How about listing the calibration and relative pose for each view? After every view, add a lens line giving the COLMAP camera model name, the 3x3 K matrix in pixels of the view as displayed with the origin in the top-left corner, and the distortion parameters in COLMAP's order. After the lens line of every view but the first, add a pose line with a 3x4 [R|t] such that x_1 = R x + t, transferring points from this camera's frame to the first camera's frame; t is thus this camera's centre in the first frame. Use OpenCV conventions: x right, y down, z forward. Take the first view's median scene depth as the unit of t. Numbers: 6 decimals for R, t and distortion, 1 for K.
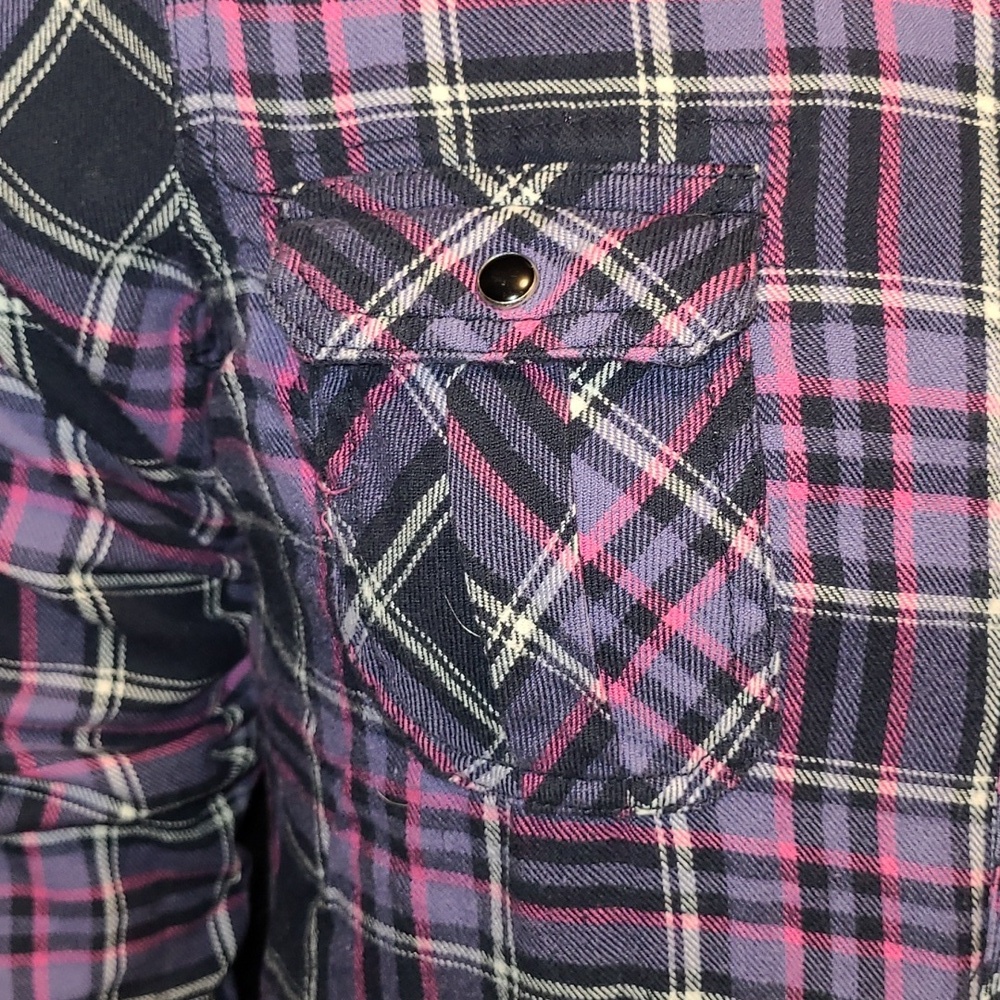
lens RADIAL K [[1772.9, 0, 500.0], [0, 1772.9, 500.0], [0, 0, 1]] dist [0.016150, -0.034784]
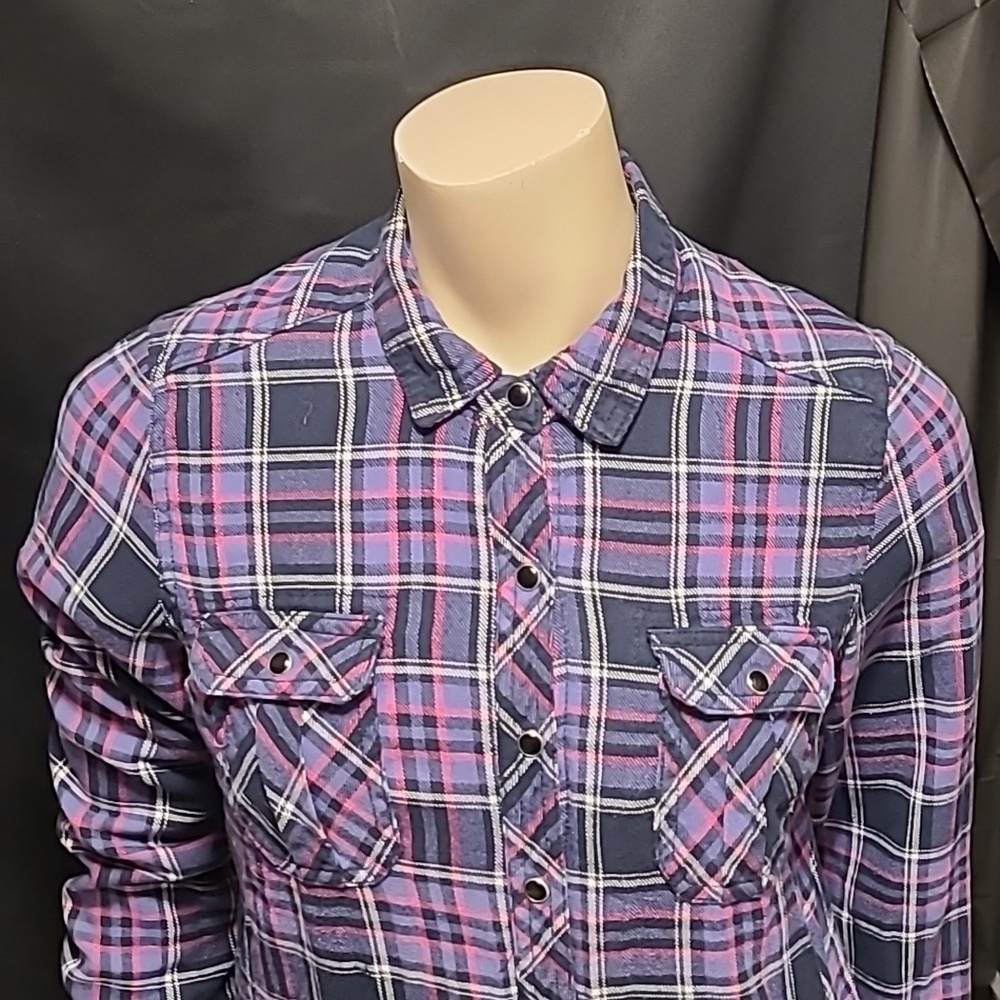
lens RADIAL K [[1796.3, 0, 500.0], [0, 1796.3, 500.0], [0, 0, 1]] dist [0.024304, 0.098759]
pose [[0.987164, -0.011189, -0.159318, 0.670444], [0.008015, 0.999757, -0.020551, -0.284426], [0.159509, 0.019011, 0.987013, -1.332942]]
